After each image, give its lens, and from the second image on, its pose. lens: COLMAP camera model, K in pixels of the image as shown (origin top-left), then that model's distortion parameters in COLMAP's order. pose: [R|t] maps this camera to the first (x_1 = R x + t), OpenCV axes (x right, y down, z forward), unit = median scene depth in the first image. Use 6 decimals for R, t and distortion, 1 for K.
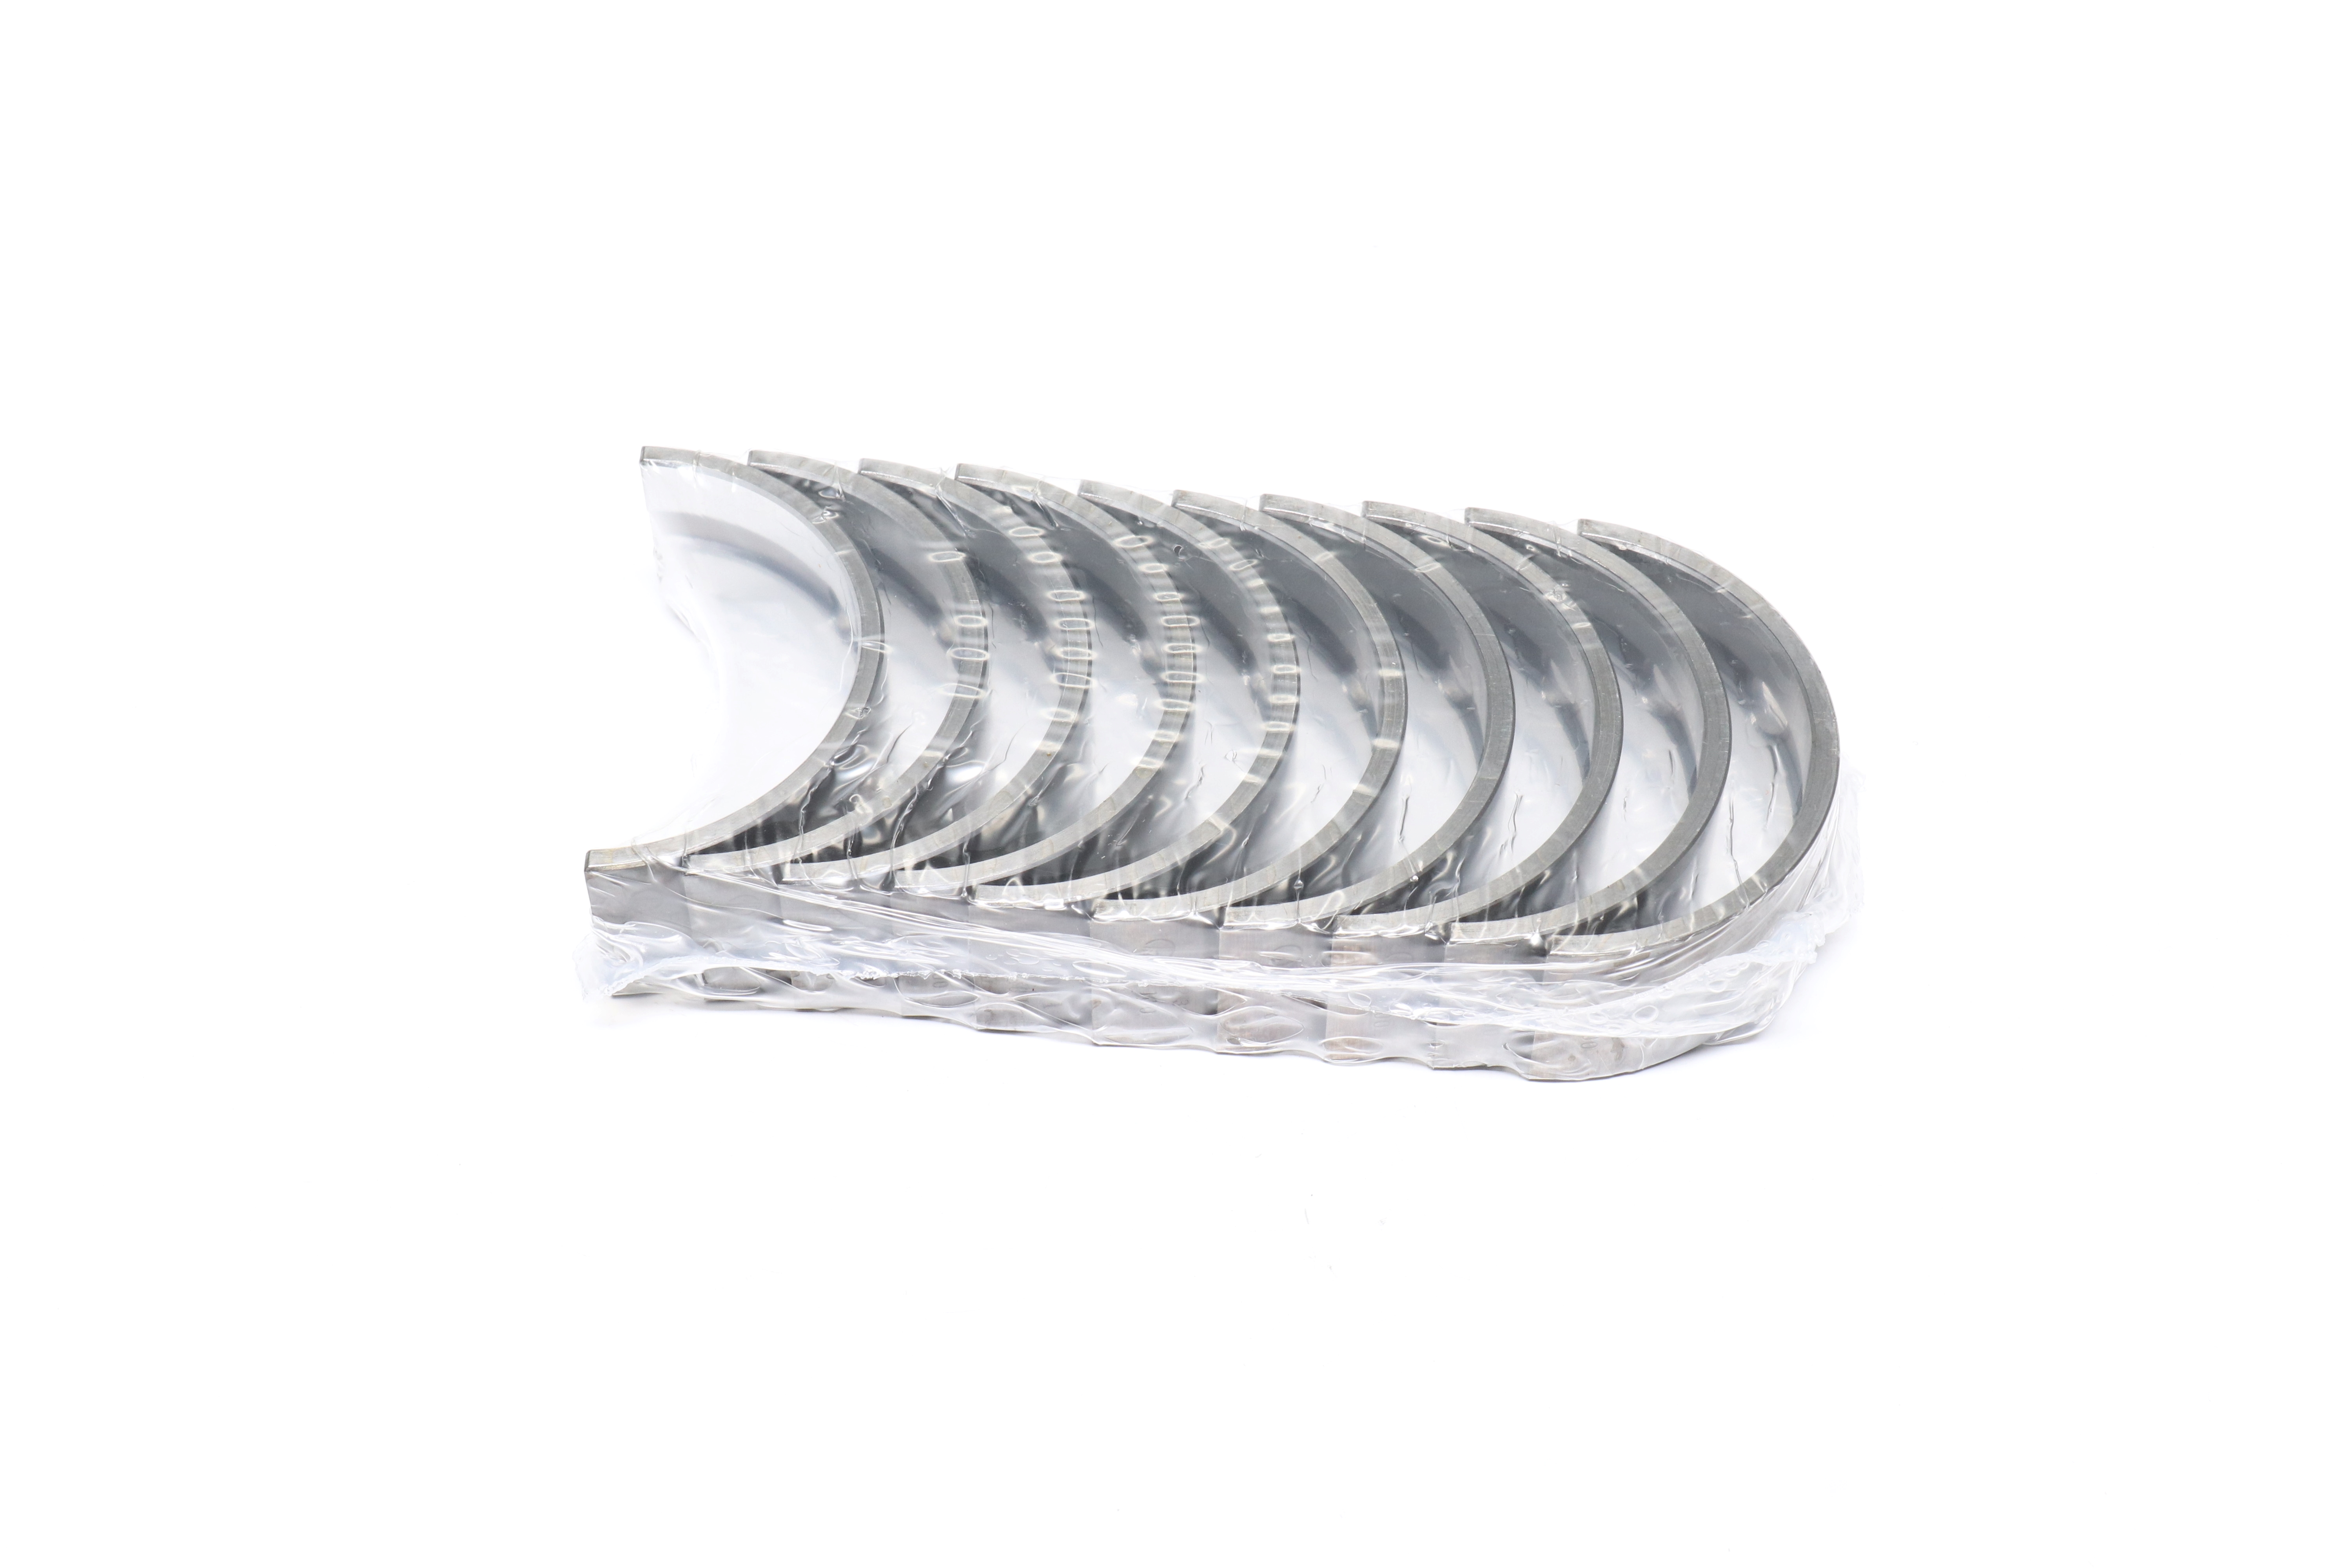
lens RADIAL K [[3830.2, 0, 1176.0], [0, 3830.2, 784.0], [0, 0, 1]] dist [0.002408, 0.001431]
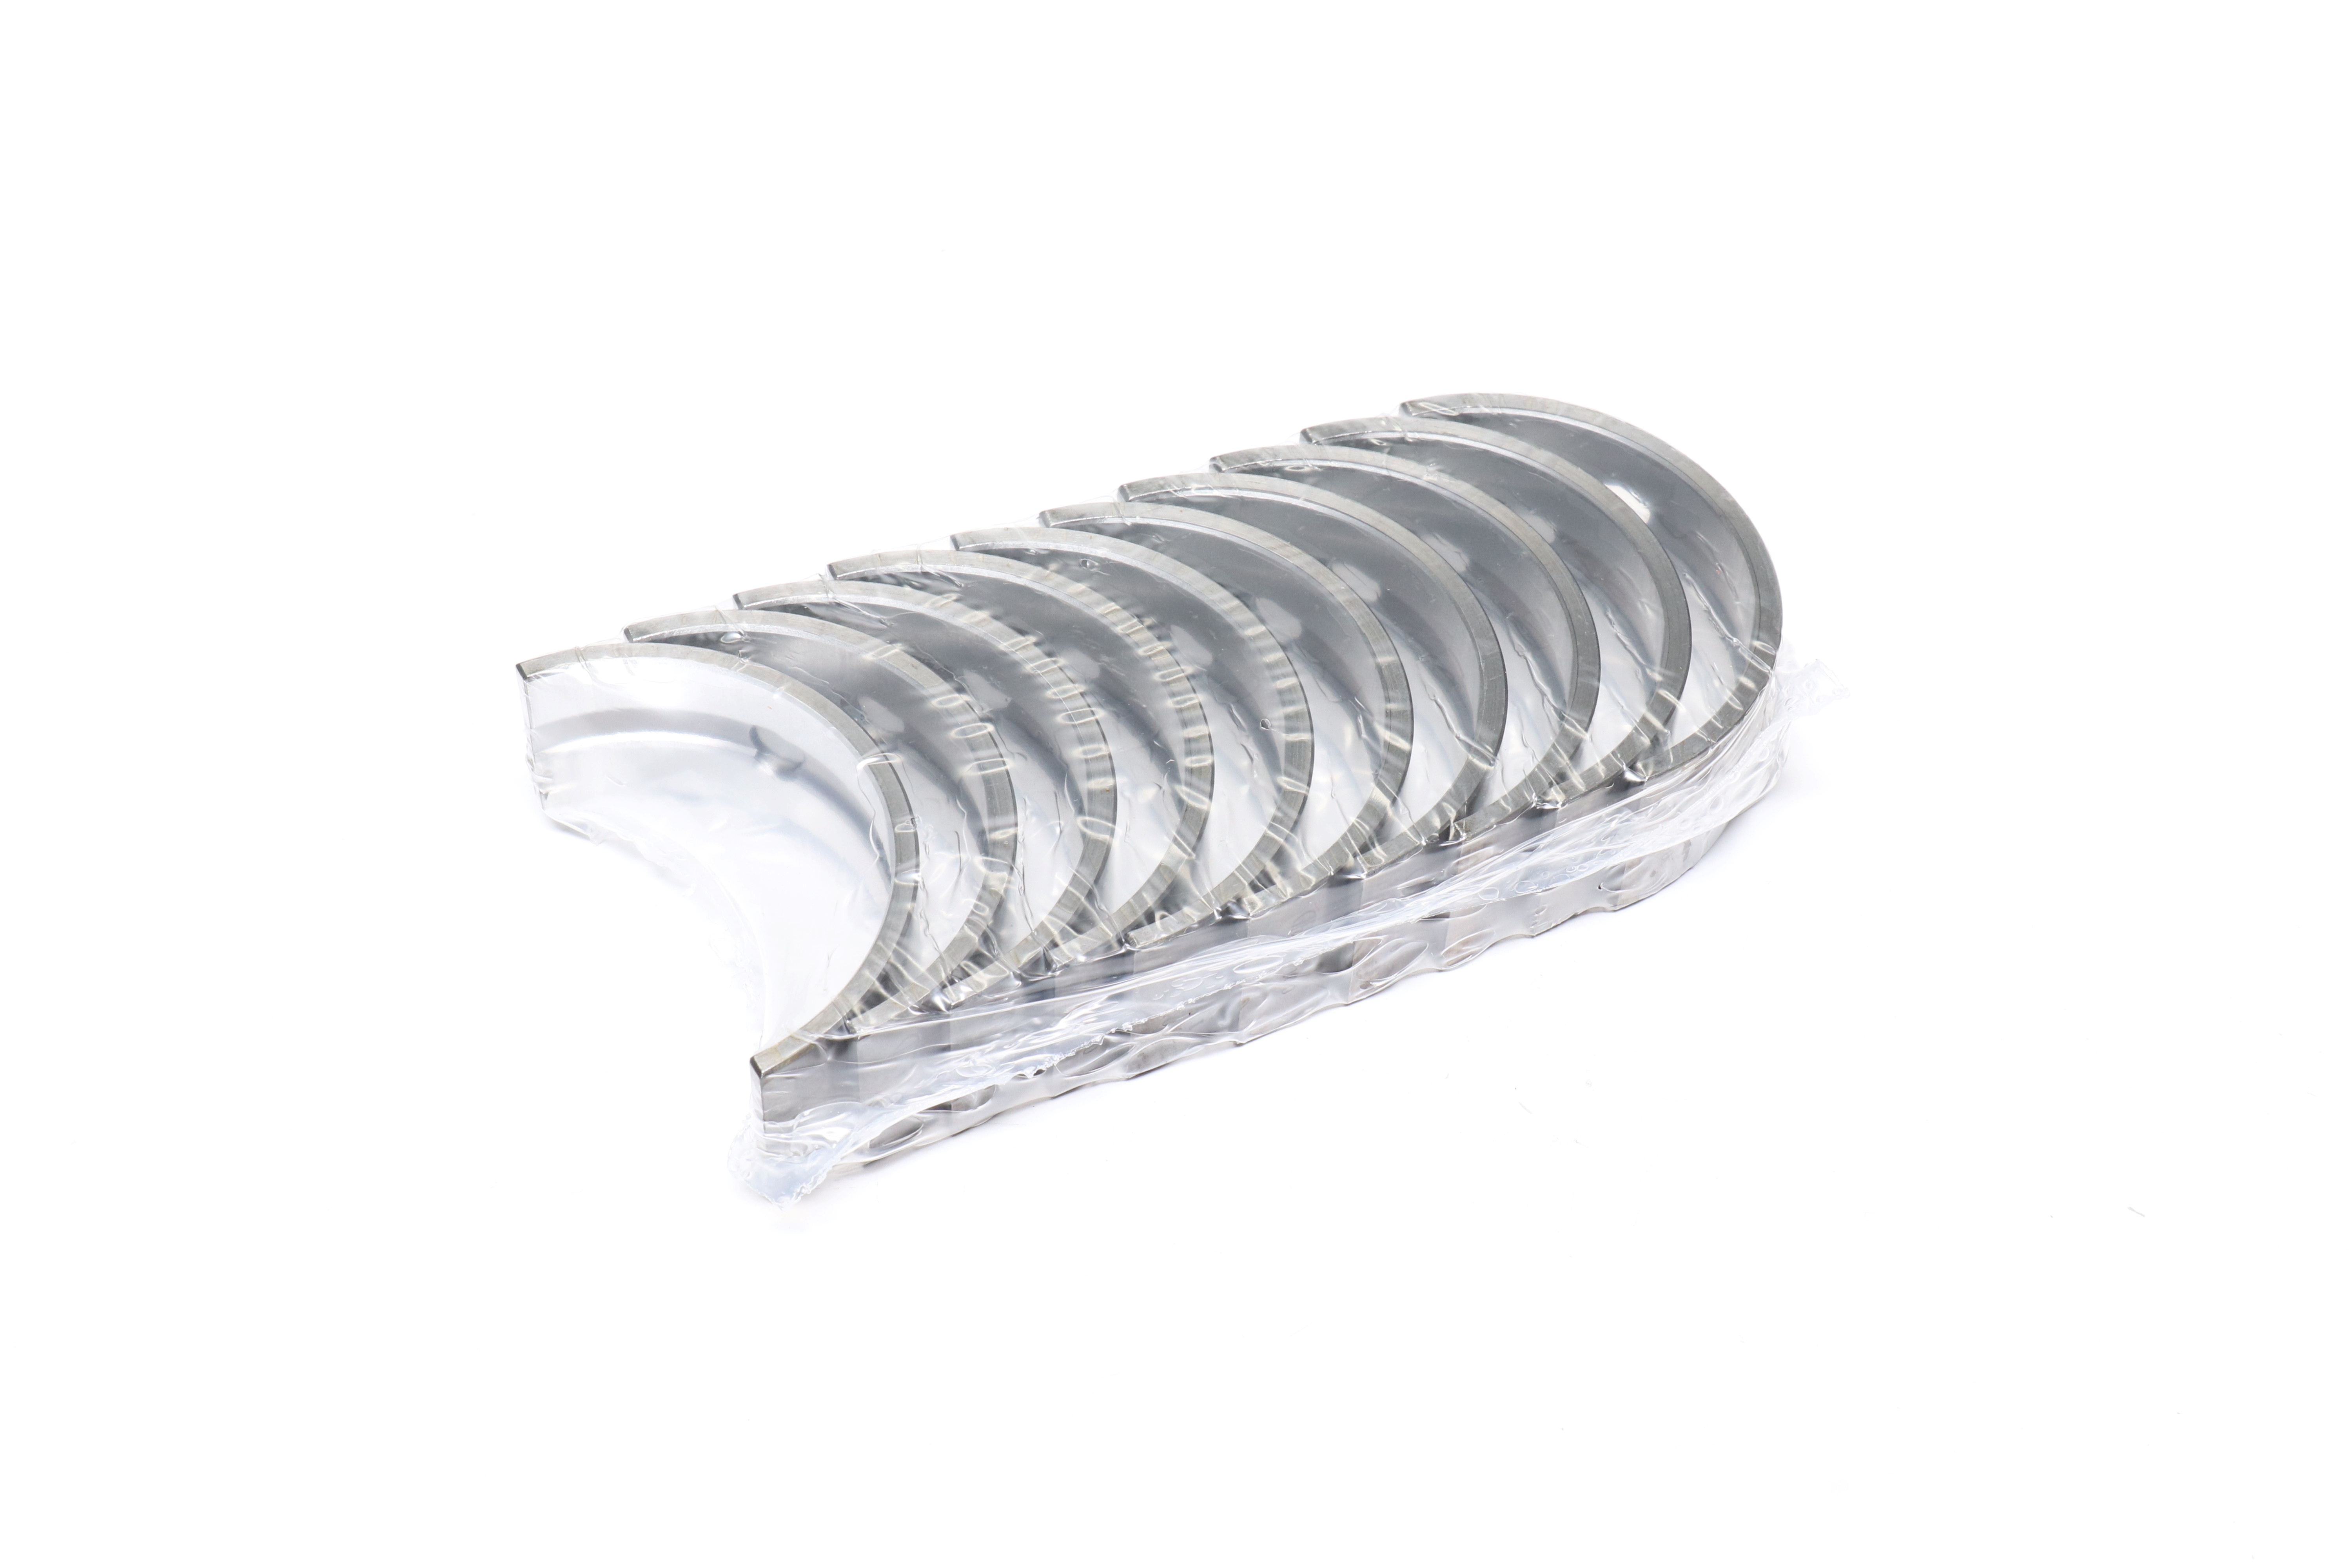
lens RADIAL K [[3830.2, 0, 1176.0], [0, 3830.2, 784.0], [0, 0, 1]] dist [0.002408, 0.001431]
pose [[0.850638, -0.365602, 0.377822, -0.390642], [0.365440, 0.927805, 0.075036, -0.076835], [-0.377978, 0.074243, 0.922833, 0.078540]]
